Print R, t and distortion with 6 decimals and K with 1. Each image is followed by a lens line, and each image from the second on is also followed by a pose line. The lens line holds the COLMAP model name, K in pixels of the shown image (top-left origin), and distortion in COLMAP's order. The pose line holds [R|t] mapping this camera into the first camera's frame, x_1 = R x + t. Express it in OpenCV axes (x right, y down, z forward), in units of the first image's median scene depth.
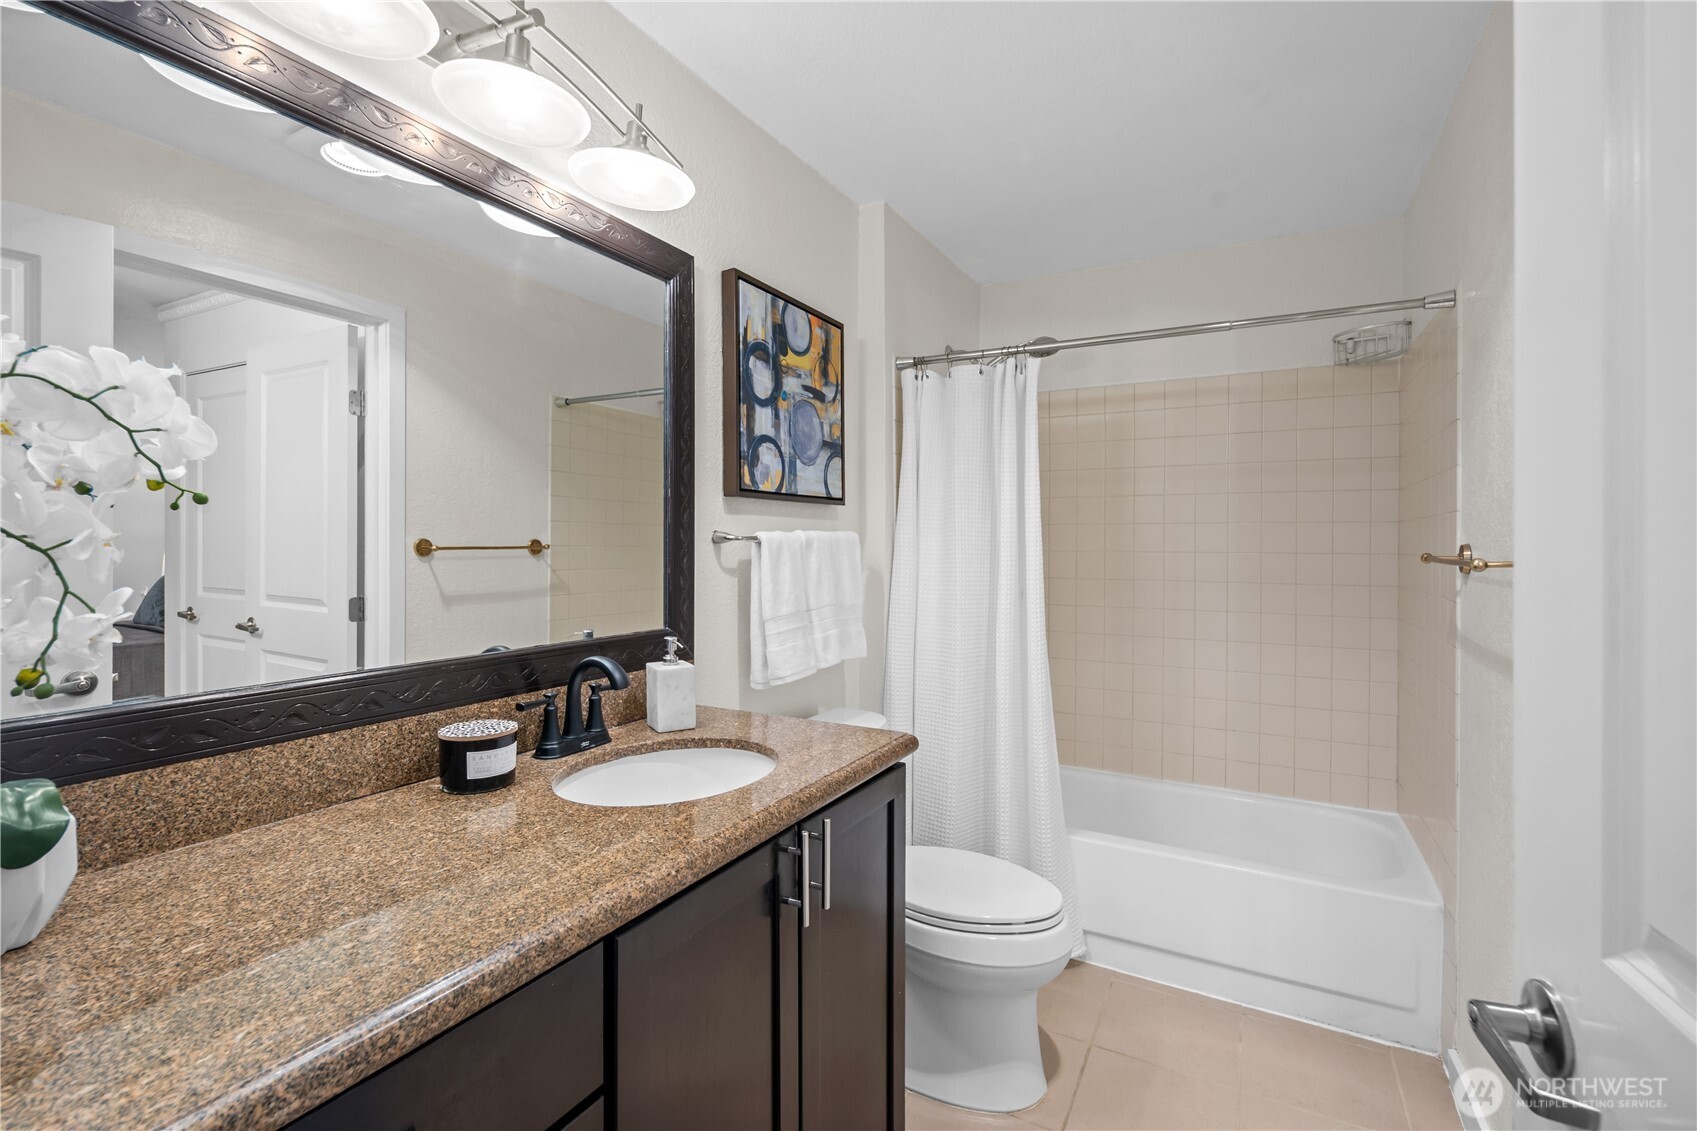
lens RADIAL K [[758.3, 0, 845.0], [0, 758.3, 554.4], [0, 0, 1]] dist [-0.000964, -0.000083]
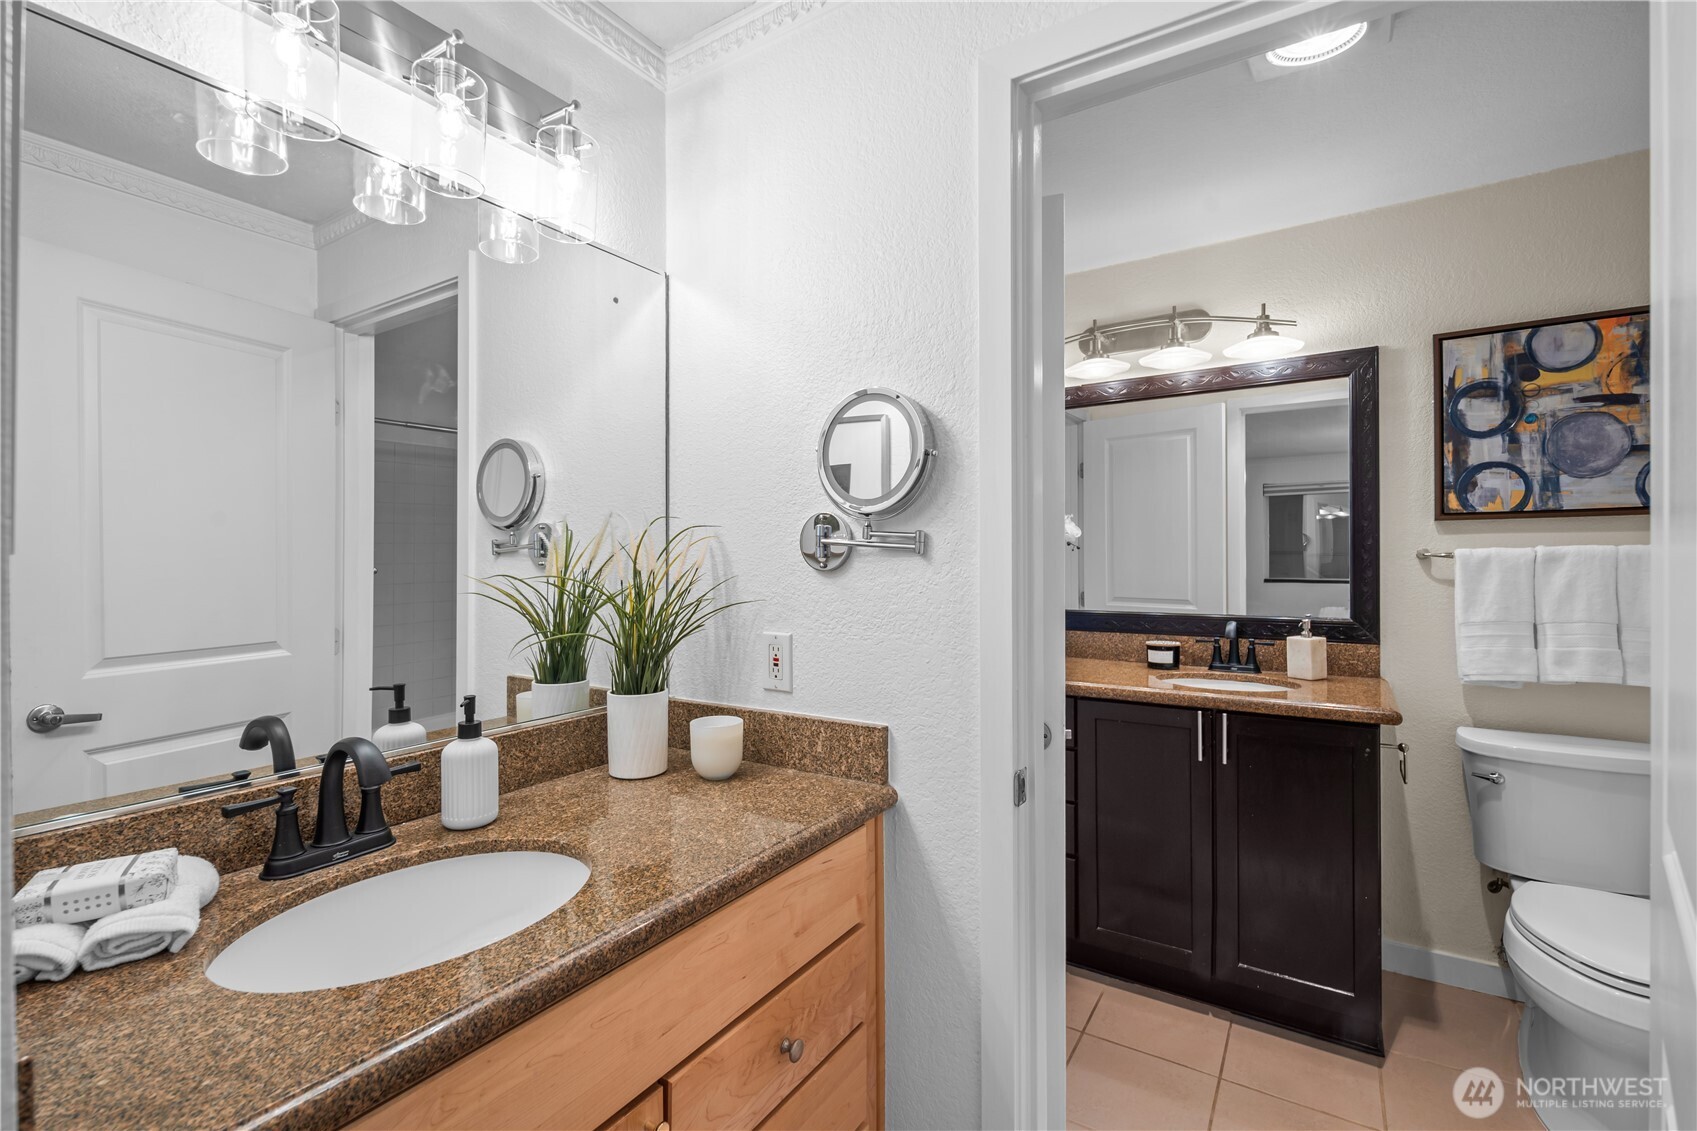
lens RADIAL K [[758.3, 0, 845.0], [0, 758.3, 554.4], [0, 0, 1]] dist [-0.000964, -0.000083]
pose [[-0.067872, -0.005877, -0.997677, 1.055128], [-0.008058, 0.999953, -0.005342, -0.006778], [0.997661, 0.007676, -0.067916, 0.123225]]
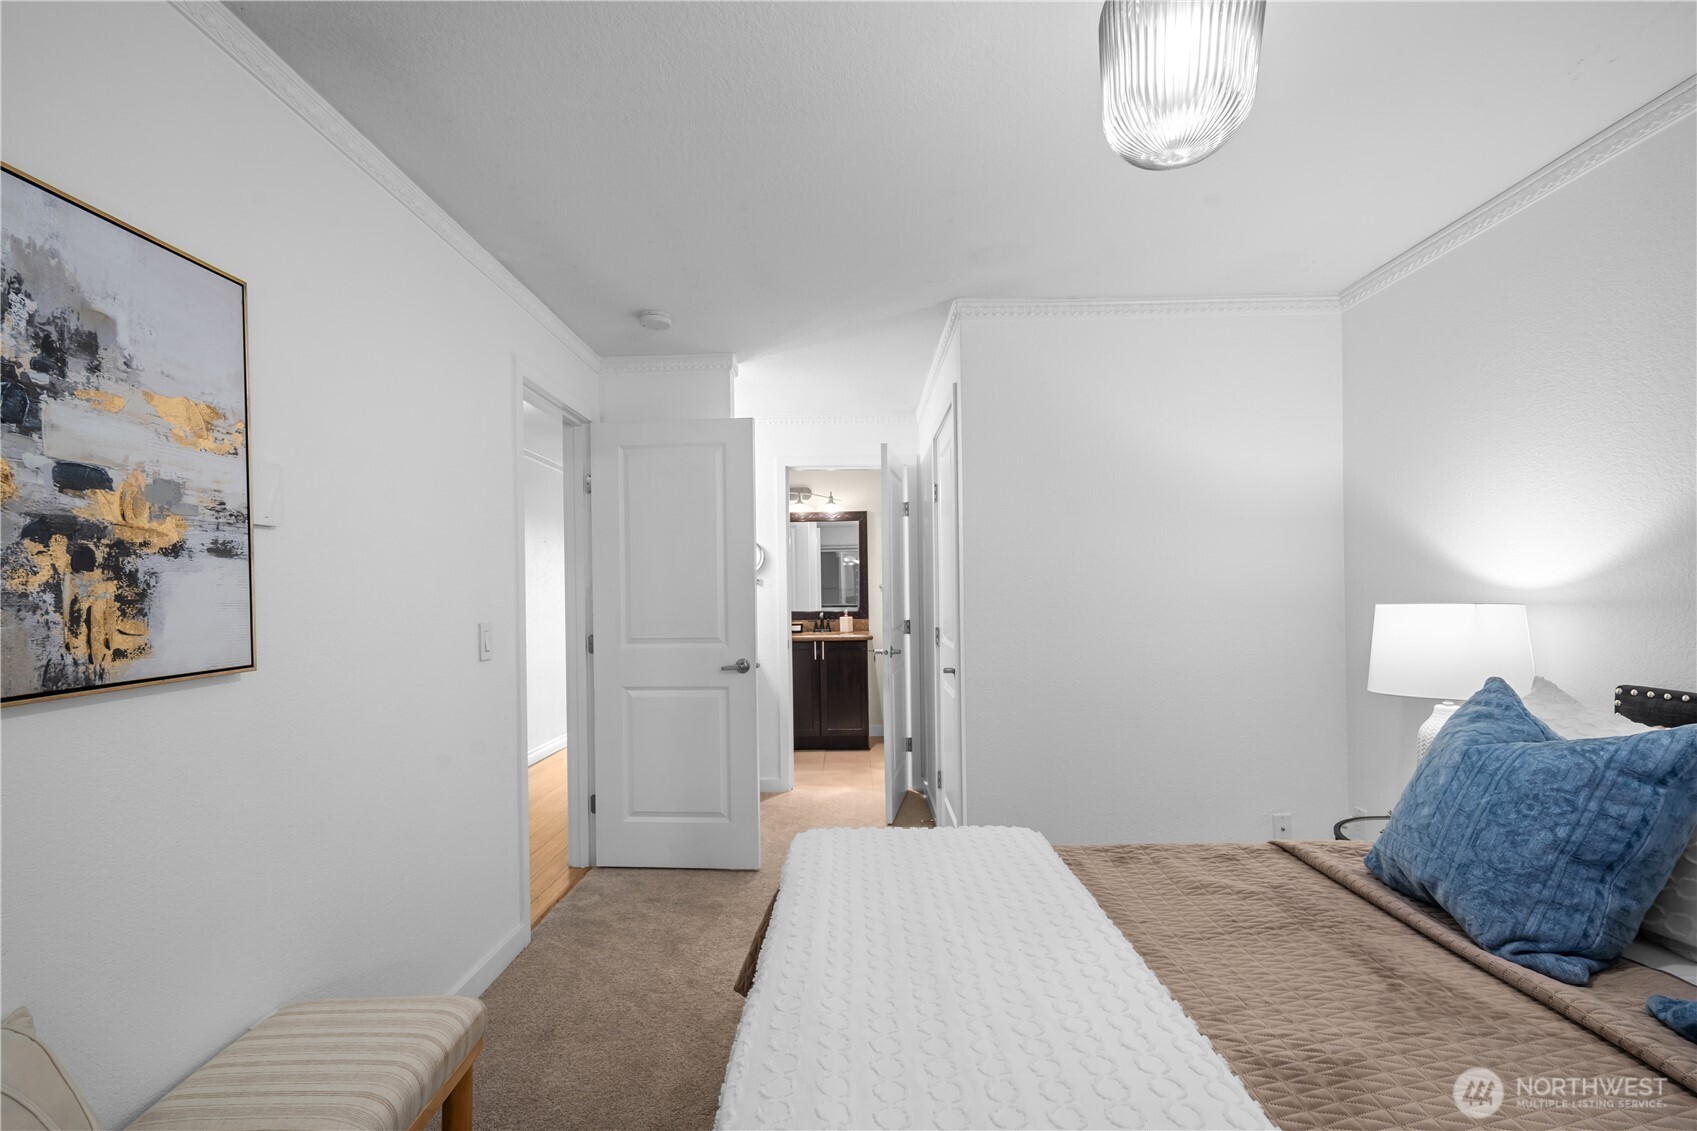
lens RADIAL K [[746.2, 0, 854.0], [0, 746.2, 561.2], [0, 0, 1]] dist [0.007004, -0.004123]
pose [[0.486067, -0.035979, -0.873180, 2.690883], [0.009893, 0.999315, -0.035669, -0.013916], [0.873865, 0.008700, 0.486090, -0.791809]]
